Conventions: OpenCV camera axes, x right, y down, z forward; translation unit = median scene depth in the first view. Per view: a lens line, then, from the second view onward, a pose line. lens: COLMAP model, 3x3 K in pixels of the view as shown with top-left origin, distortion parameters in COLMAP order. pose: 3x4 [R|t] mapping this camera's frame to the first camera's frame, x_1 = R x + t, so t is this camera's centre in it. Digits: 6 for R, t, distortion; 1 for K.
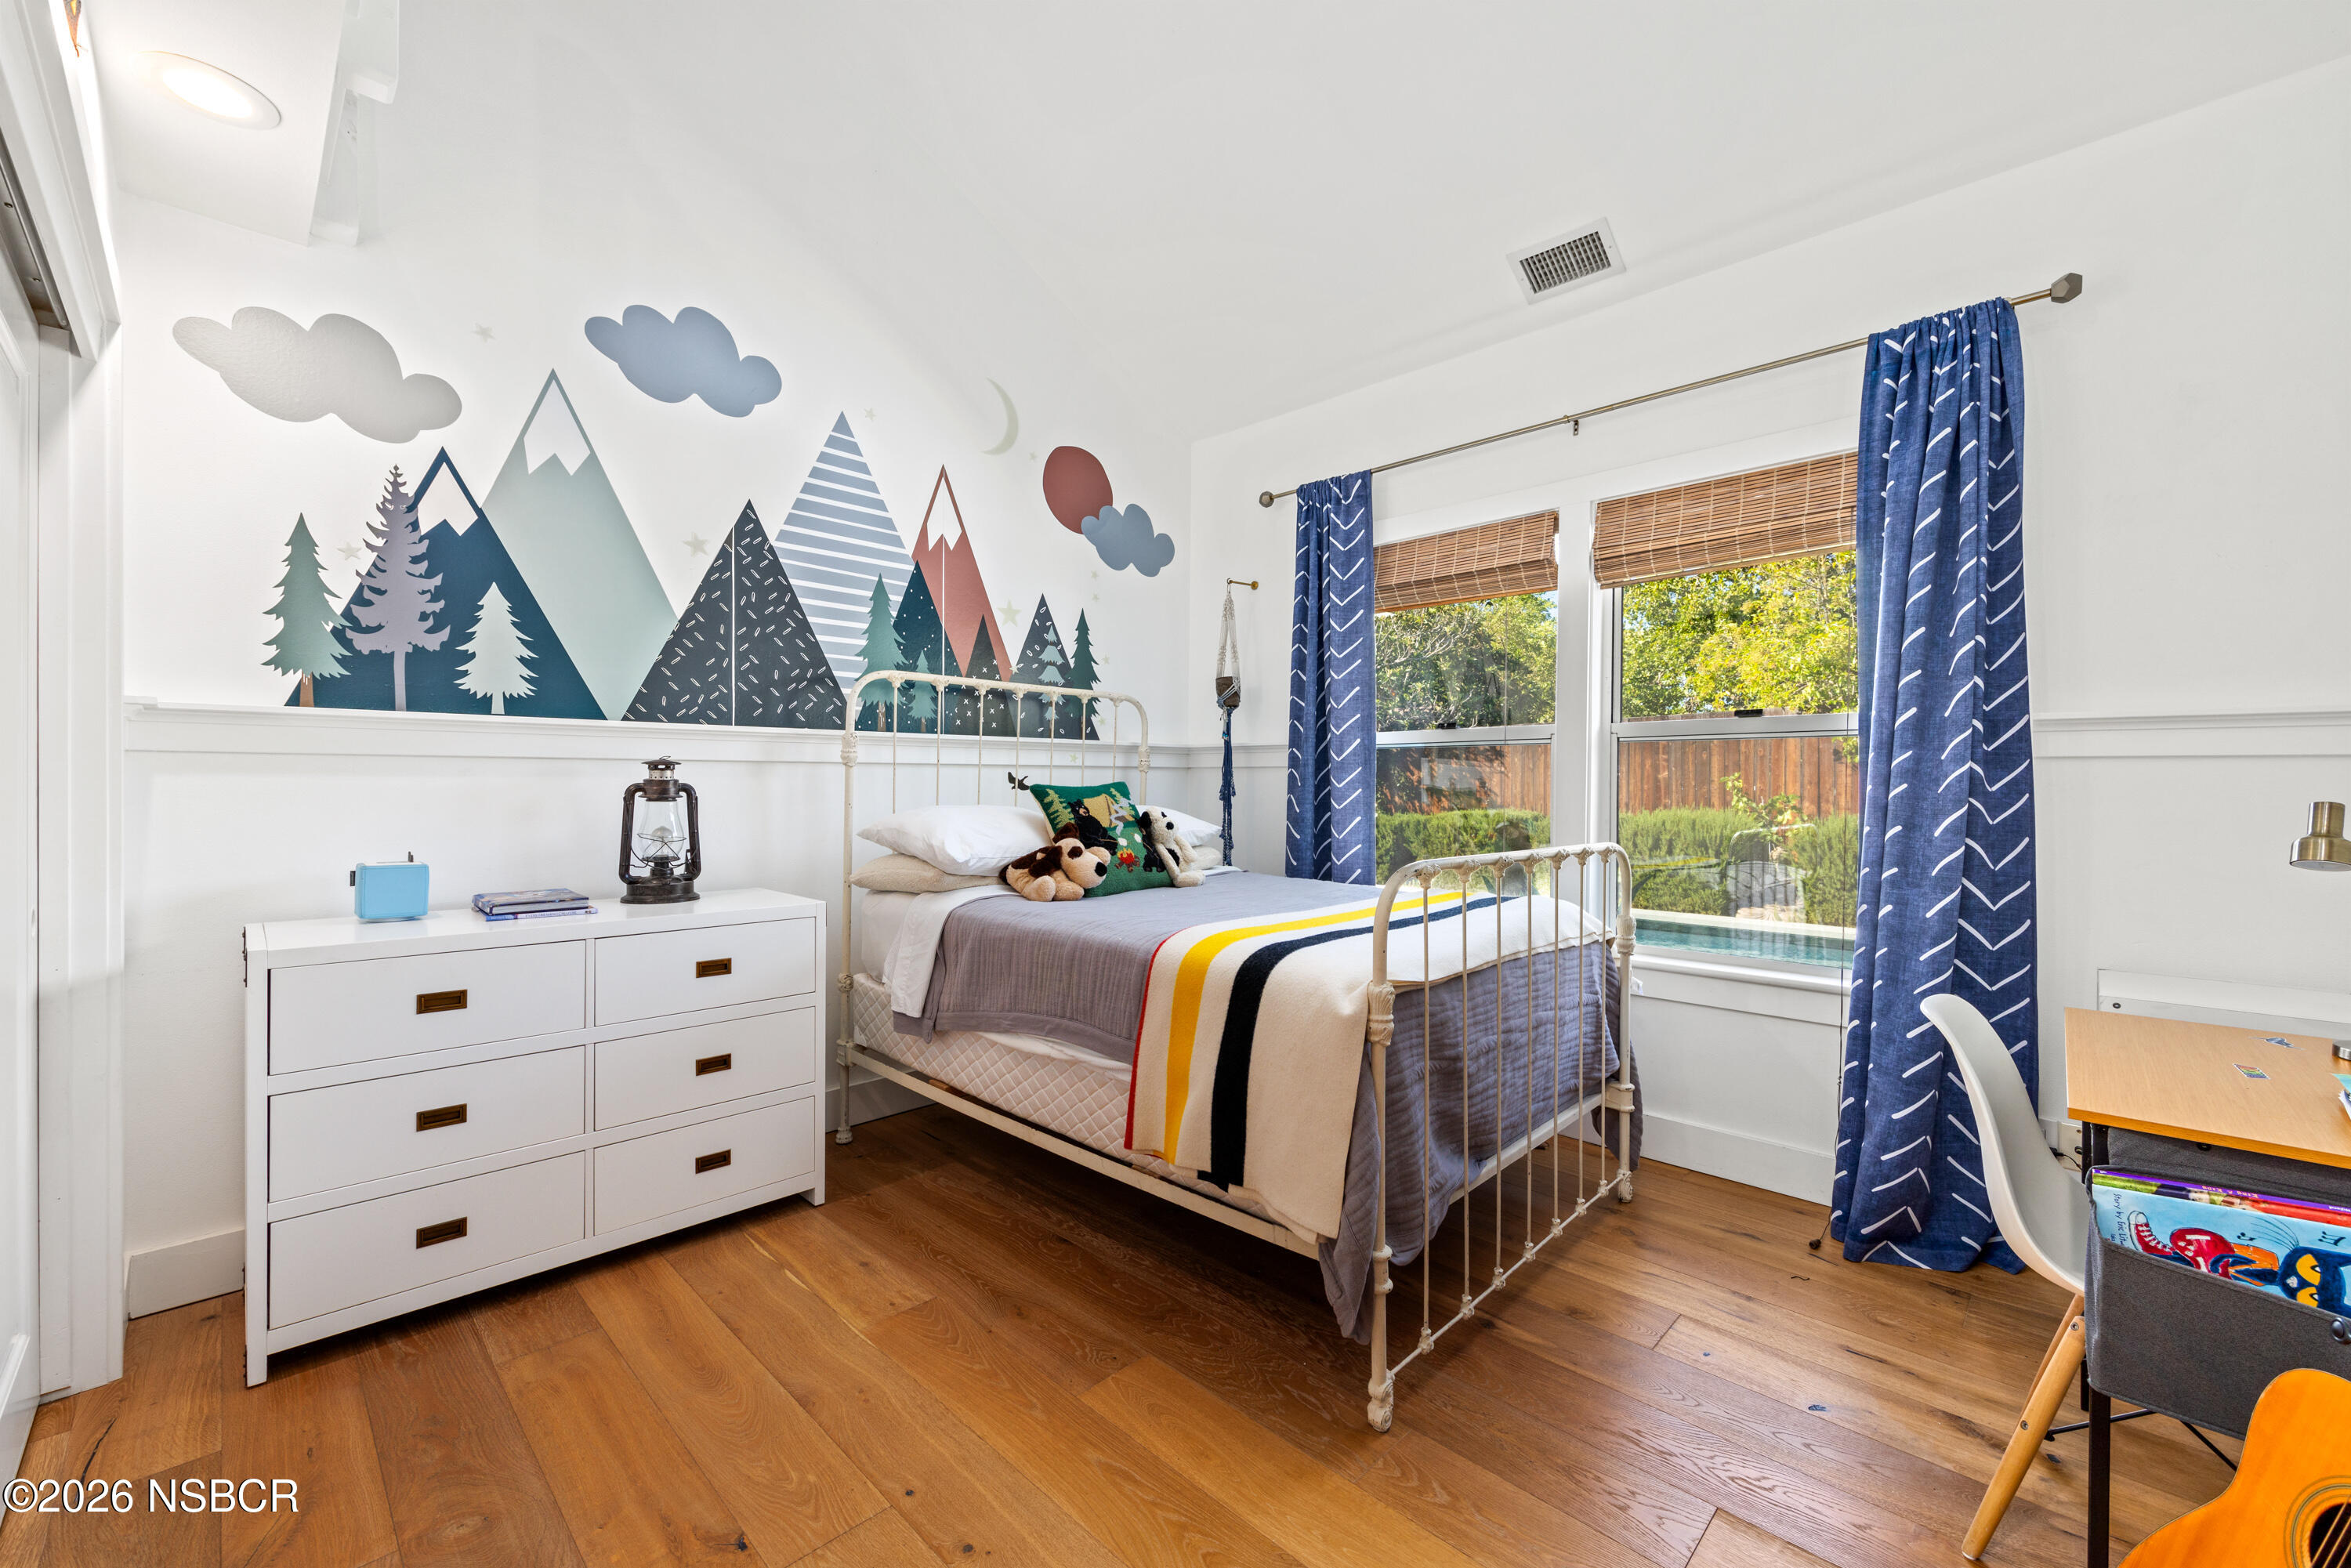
lens RADIAL K [[938.7, 0, 1177.7], [0, 938.7, 783.1], [0, 0, 1]] dist [-0.001442, -0.000092]
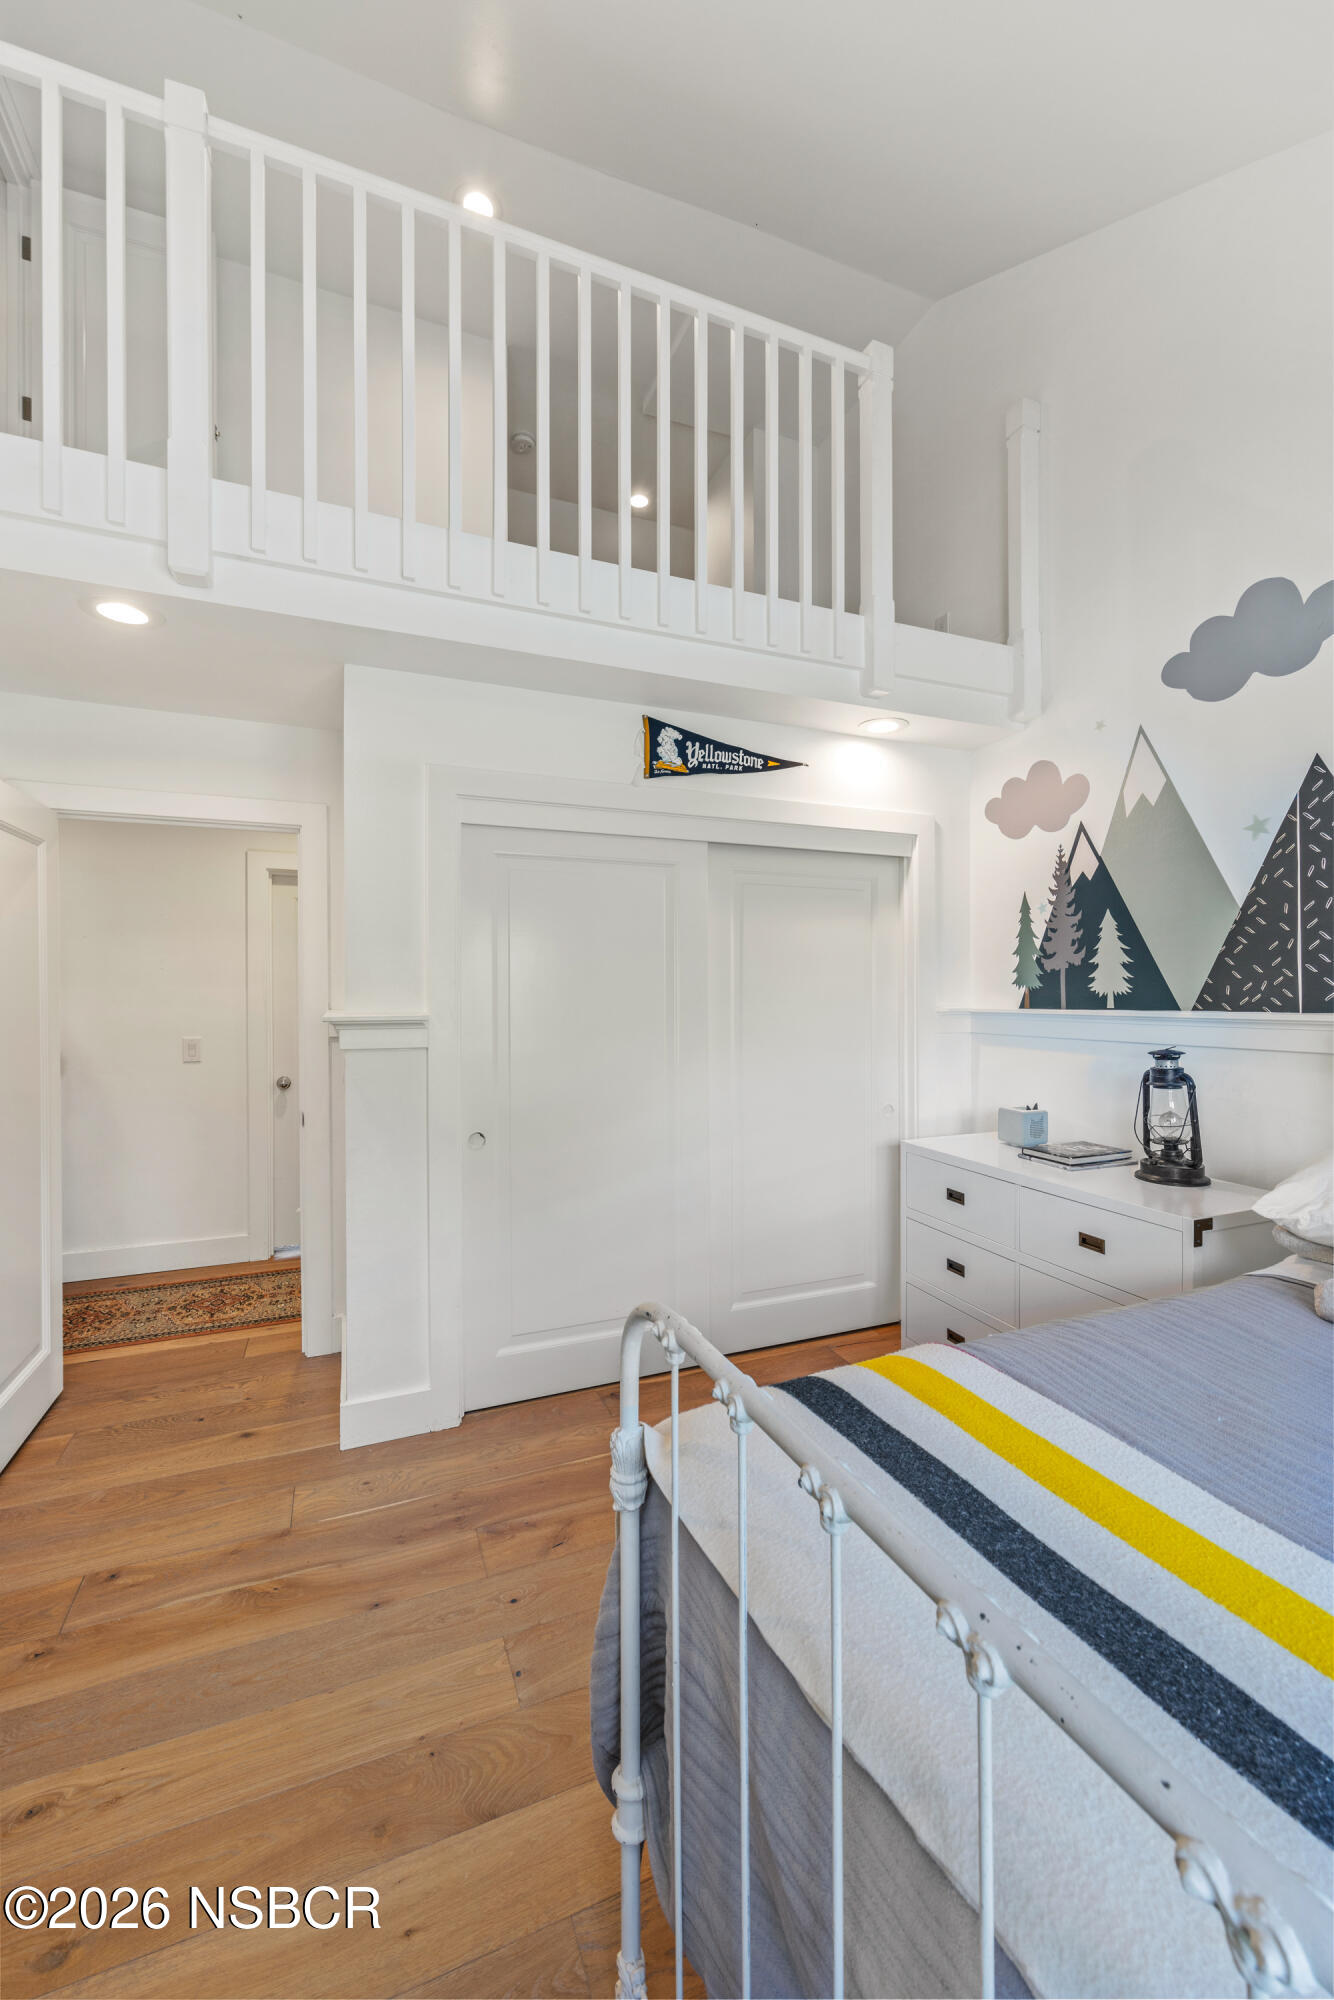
lens RADIAL K [[798.6, 0, 667.8], [0, 798.6, 996.3], [0, 0, 1]] dist [-0.001442, -0.000092]
pose [[-0.394524, -0.009044, -0.918841, 0.543972], [-0.008574, 0.999944, -0.006160, -0.077968], [0.918846, 0.005448, -0.394580, 0.866759]]
